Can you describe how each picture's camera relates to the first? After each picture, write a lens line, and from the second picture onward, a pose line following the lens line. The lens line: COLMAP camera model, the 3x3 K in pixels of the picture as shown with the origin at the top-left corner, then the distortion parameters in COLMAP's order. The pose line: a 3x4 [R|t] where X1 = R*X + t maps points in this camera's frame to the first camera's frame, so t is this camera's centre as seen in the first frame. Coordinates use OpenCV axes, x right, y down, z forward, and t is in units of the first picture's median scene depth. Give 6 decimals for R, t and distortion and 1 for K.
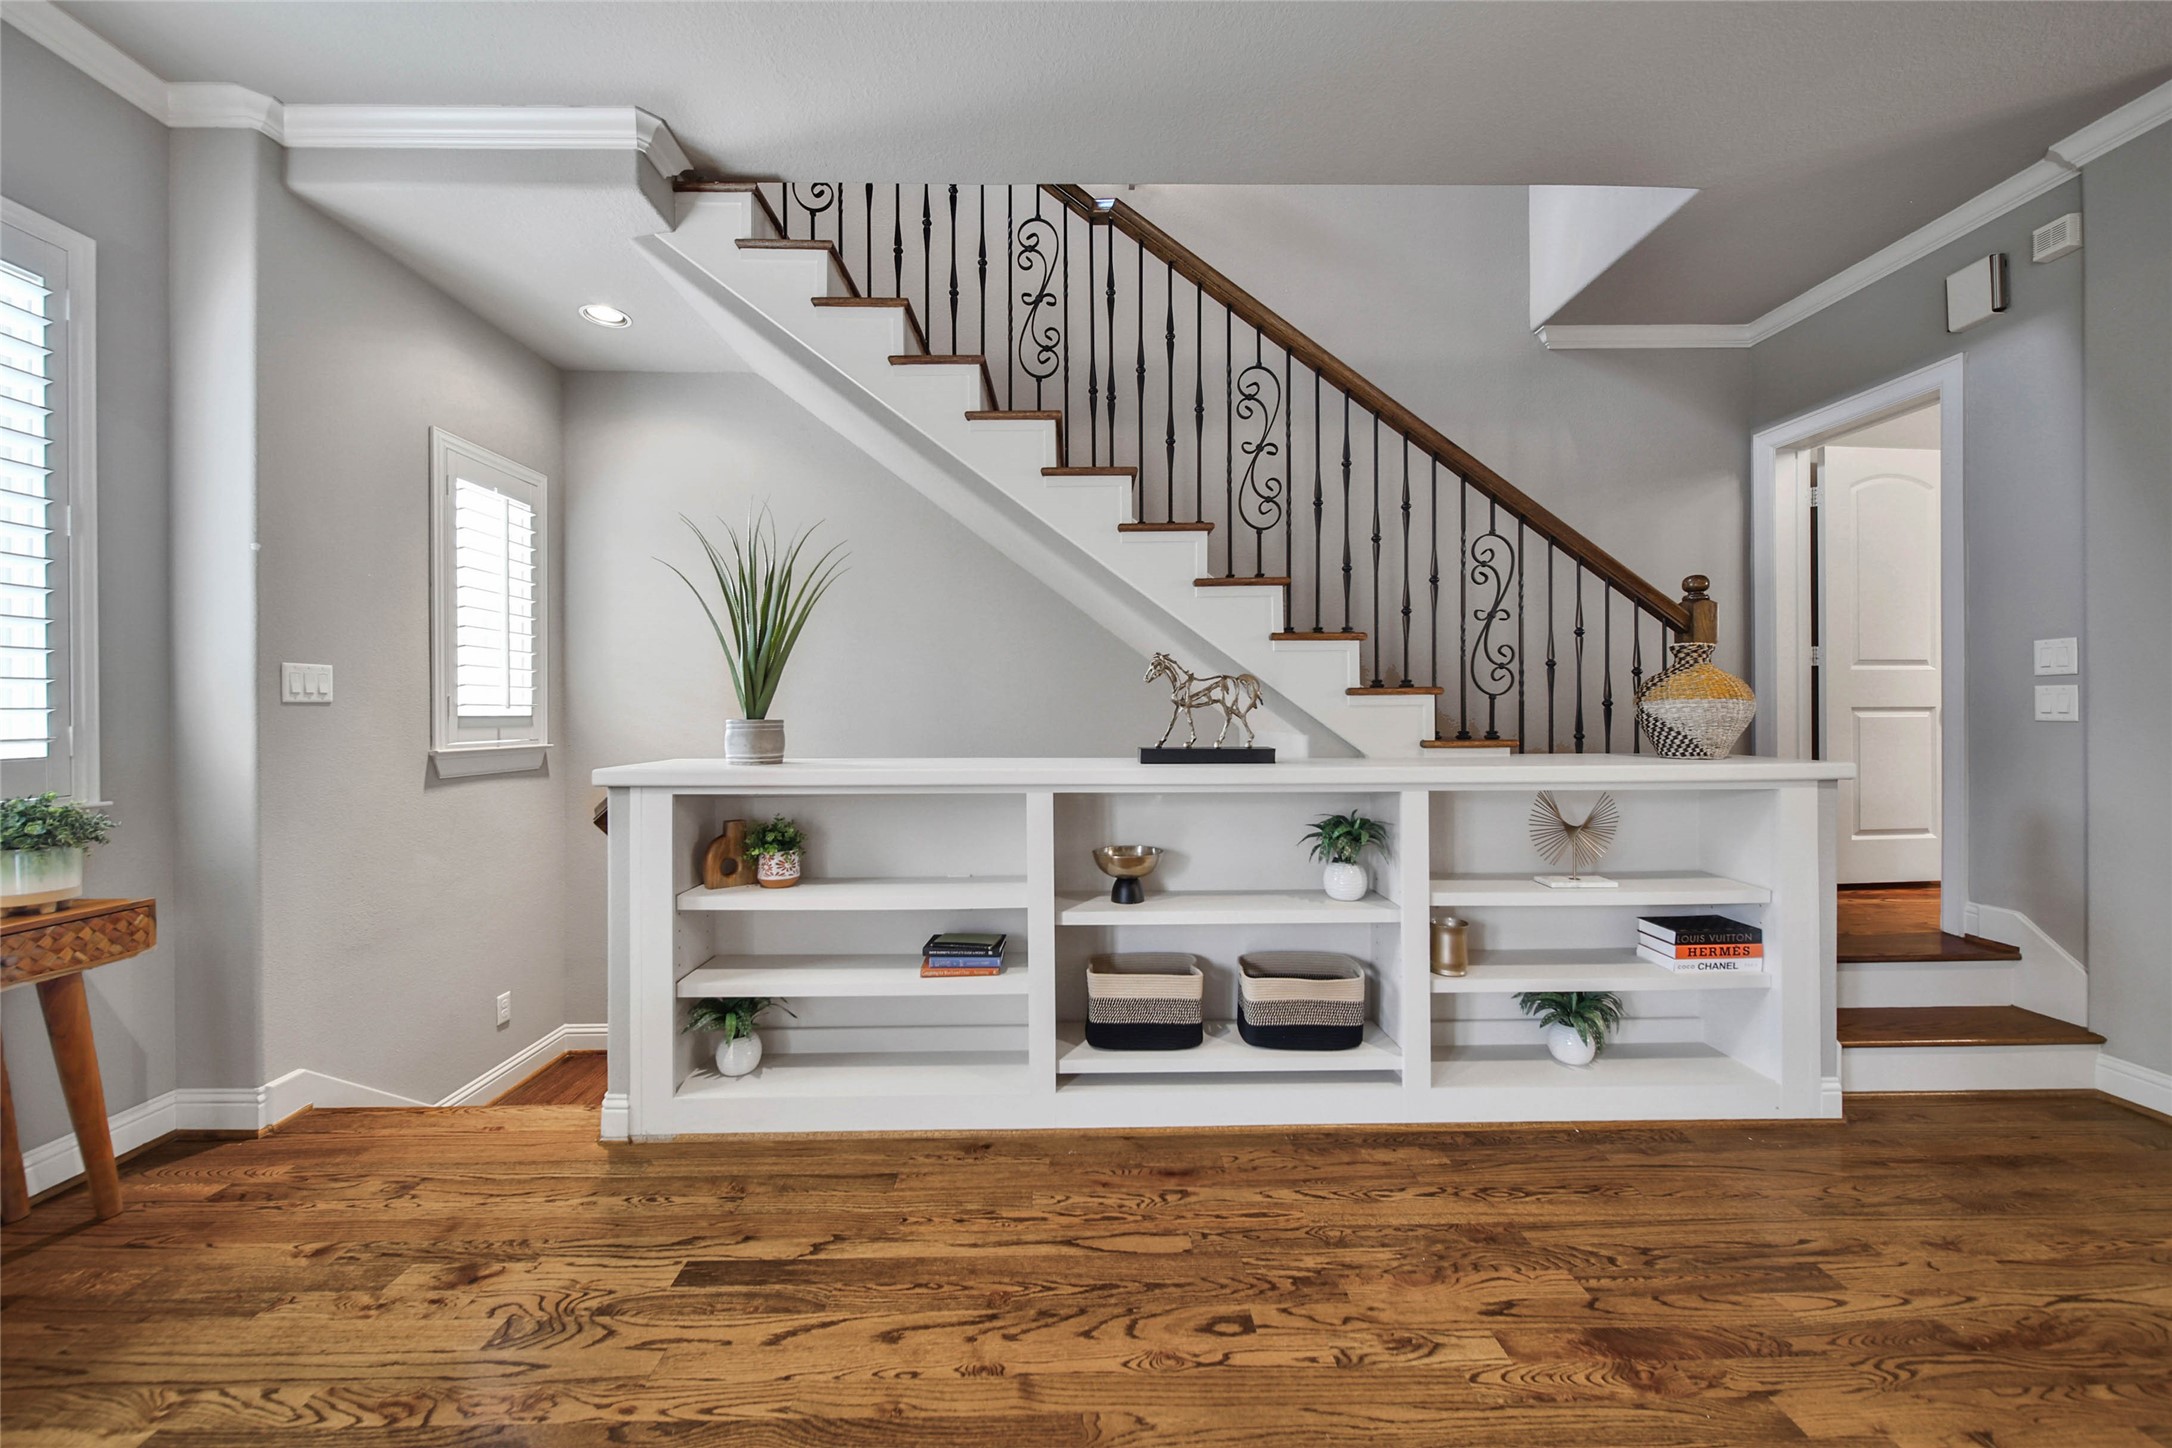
lens RADIAL K [[790.6, 0, 1079.1], [0, 790.6, 719.6], [0, 0, 1]] dist [-0.000255, -0.001760]
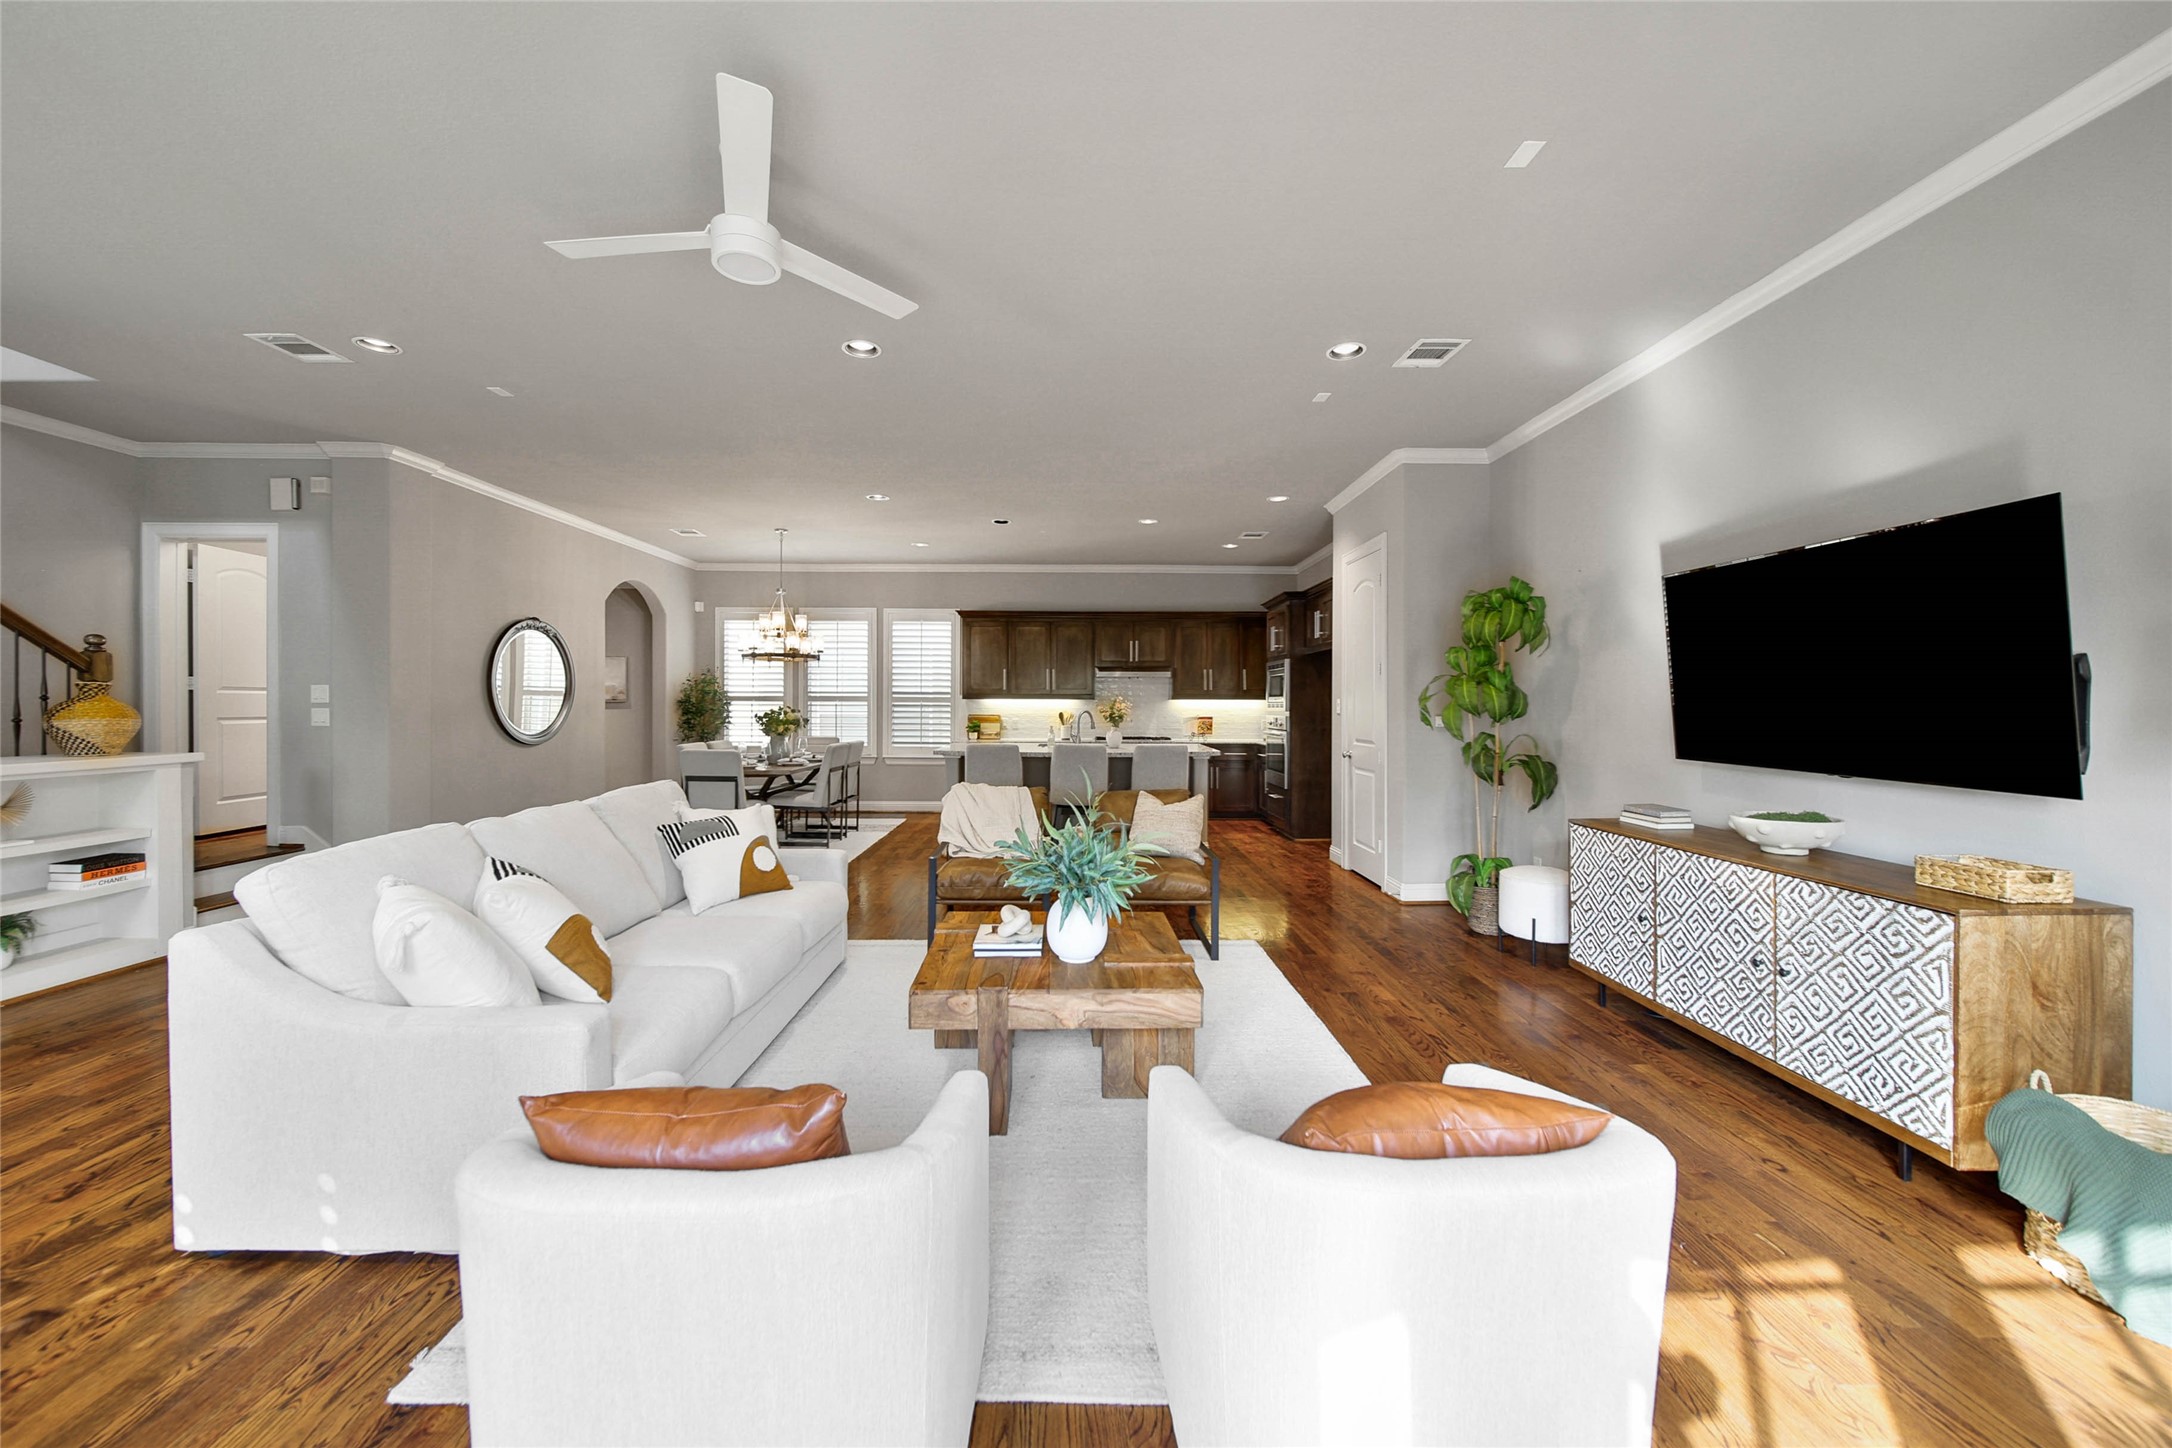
lens RADIAL K [[790.6, 0, 1079.7], [0, 790.6, 706.3], [0, 0, 1]] dist [-0.000255, -0.001760]
pose [[-0.000986, 0.002100, 0.999997, -0.770634], [0.003025, 0.999993, -0.002097, -0.039047], [-0.999995, 0.003023, -0.000993, -0.936502]]
